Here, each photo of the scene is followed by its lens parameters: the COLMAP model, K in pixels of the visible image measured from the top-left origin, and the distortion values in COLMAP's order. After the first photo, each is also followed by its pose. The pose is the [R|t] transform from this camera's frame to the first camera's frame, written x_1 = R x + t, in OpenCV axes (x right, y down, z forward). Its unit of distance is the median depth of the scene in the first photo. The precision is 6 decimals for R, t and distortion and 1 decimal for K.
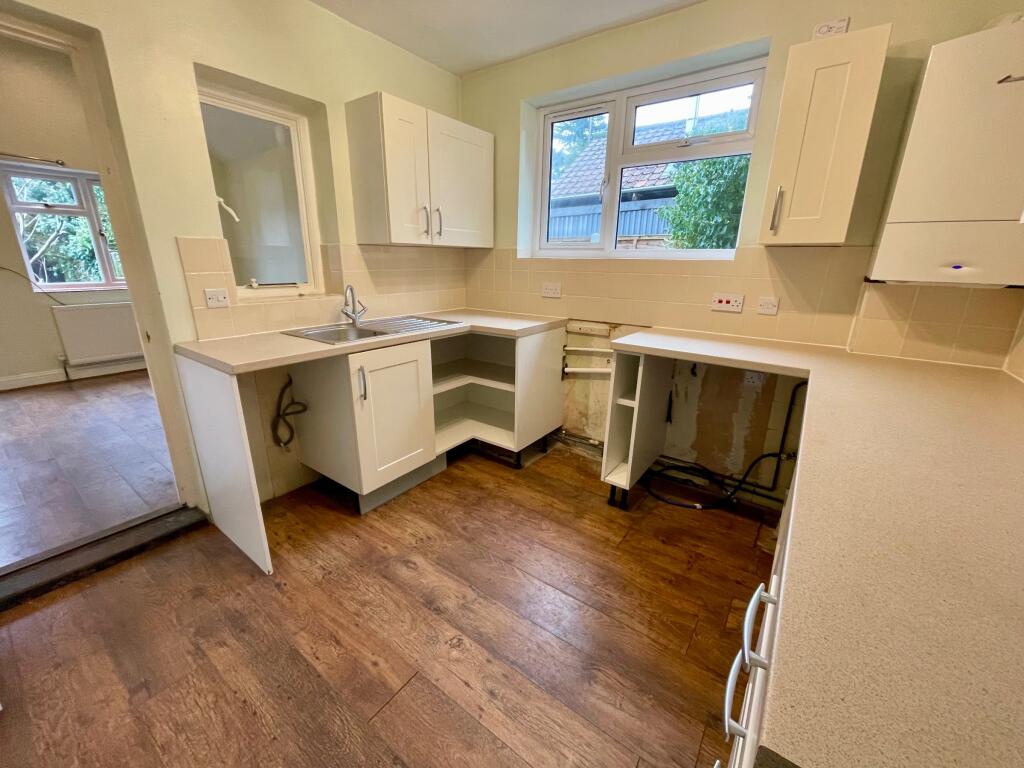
lens RADIAL K [[414.0, 0, 512.0], [0, 414.0, 384.0], [0, 0, 1]] dist [-0.000578, 0.000193]
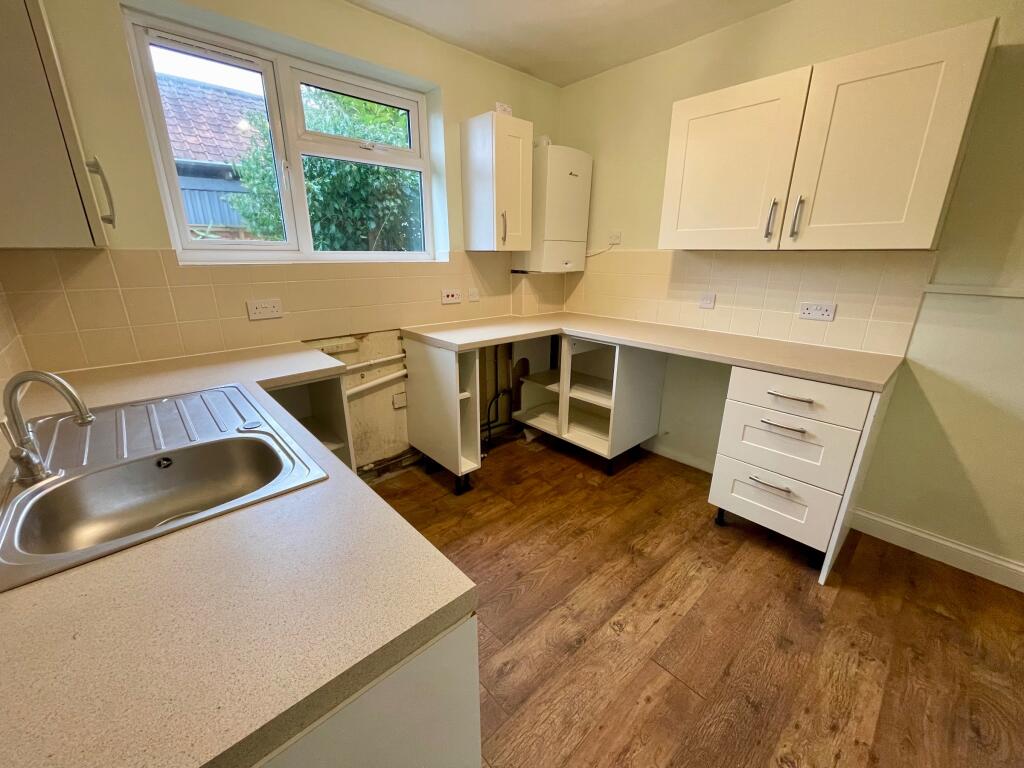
lens RADIAL K [[406.6, 0, 510.4], [0, 406.6, 386.6], [0, 0, 1]] dist [-0.004271, 0.000013]
pose [[0.197636, -0.316221, 0.927871, -0.850158], [0.279669, 0.925391, 0.255806, -0.270545], [-0.939535, 0.208940, 0.271327, 0.730188]]
